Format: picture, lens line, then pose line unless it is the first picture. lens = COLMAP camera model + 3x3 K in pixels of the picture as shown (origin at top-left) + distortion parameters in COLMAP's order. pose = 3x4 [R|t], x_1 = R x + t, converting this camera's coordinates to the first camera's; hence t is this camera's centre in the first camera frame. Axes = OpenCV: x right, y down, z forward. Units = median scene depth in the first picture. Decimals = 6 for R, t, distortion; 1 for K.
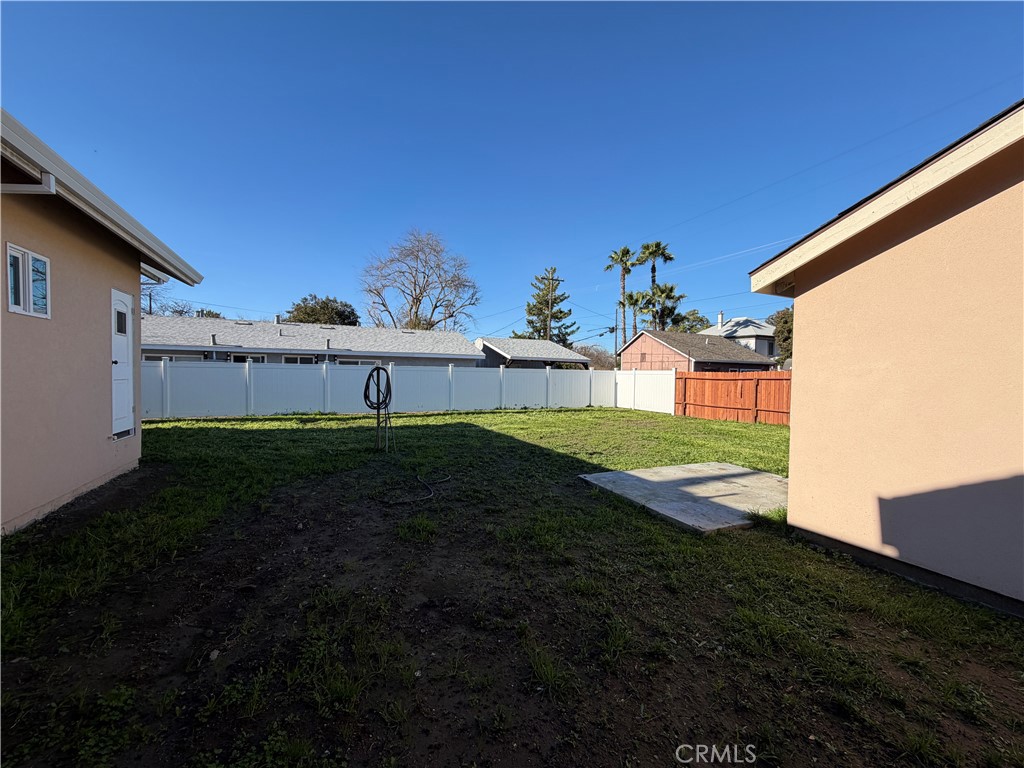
lens RADIAL K [[409.1, 0, 512.0], [0, 409.1, 384.0], [0, 0, 1]] dist [-0.000579, 0.000016]
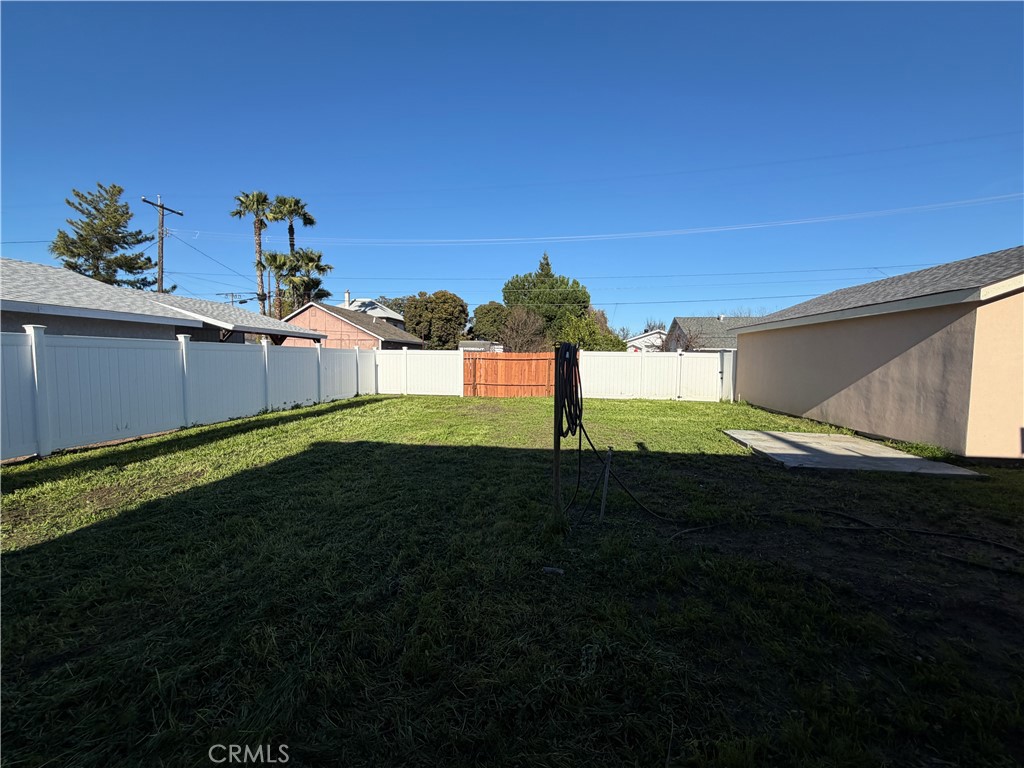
lens RADIAL K [[409.1, 0, 512.0], [0, 409.1, 384.0], [0, 0, 1]] dist [-0.000579, 0.000016]
pose [[0.535252, -0.061798, 0.842429, -0.151243], [0.018128, 0.997931, 0.061687, -0.005043], [-0.844498, -0.017746, 0.535265, 0.156683]]
